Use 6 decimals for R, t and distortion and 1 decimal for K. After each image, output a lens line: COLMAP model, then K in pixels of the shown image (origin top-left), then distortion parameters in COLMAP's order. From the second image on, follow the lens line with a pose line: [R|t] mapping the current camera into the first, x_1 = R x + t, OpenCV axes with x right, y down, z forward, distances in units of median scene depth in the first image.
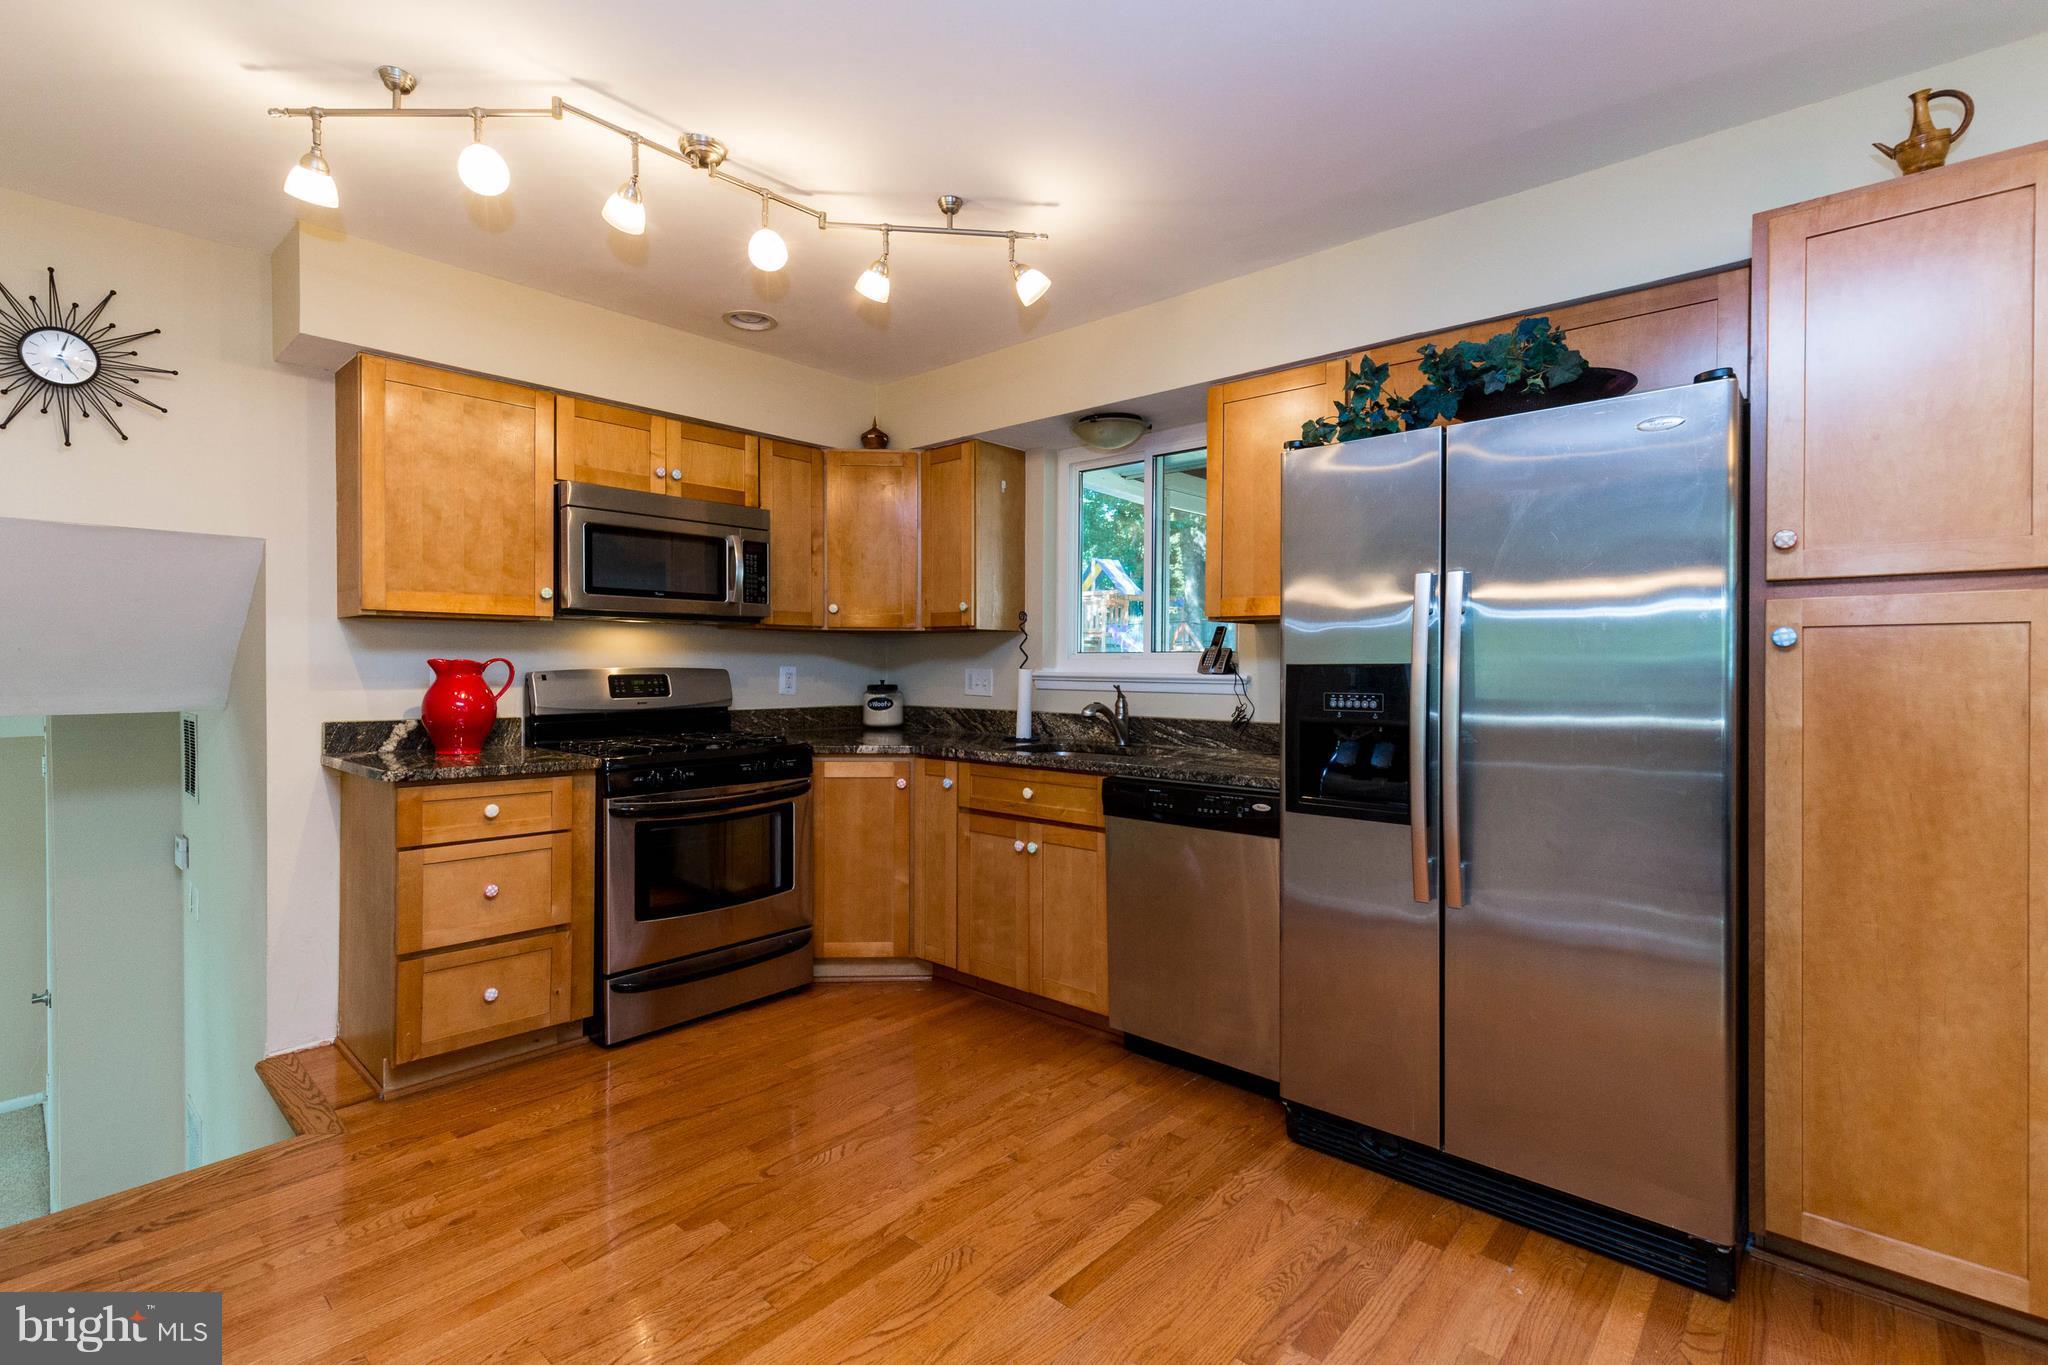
lens RADIAL K [[919.8, 0, 1025.1], [0, 919.8, 671.5], [0, 0, 1]] dist [0.002163, 0.000275]
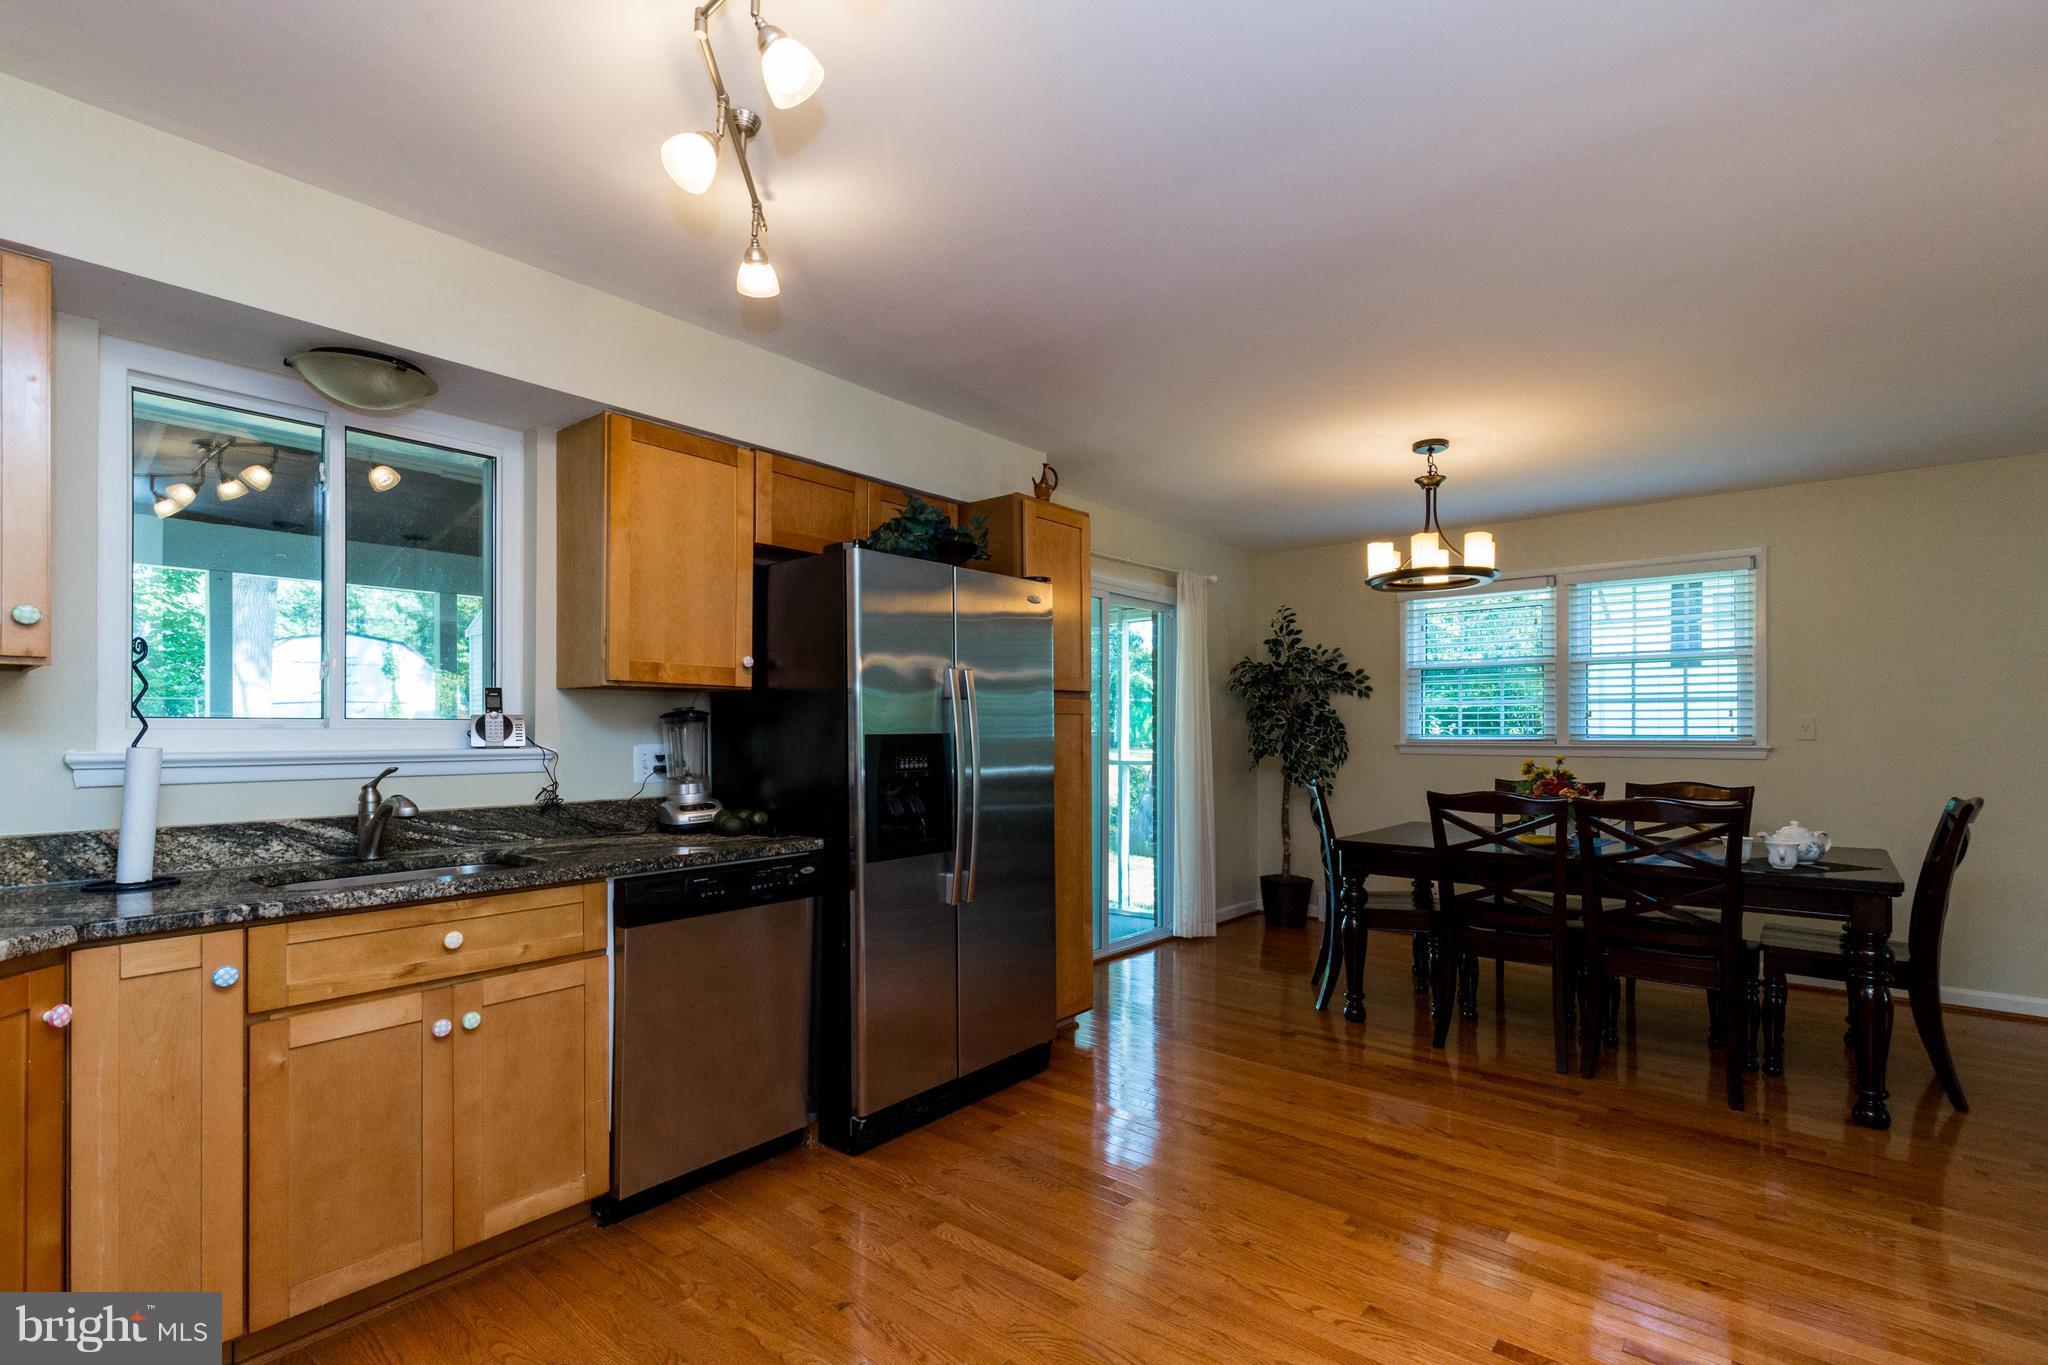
lens RADIAL K [[934.0, 0, 1033.8], [0, 934.0, 733.6], [0, 0, 1]] dist [0.001095, 0.000220]
pose [[-0.037097, -0.002250, 0.999309, -1.006422], [0.011483, 0.999930, 0.002678, -0.010290], [-0.999246, 0.011574, -0.037069, 0.955969]]
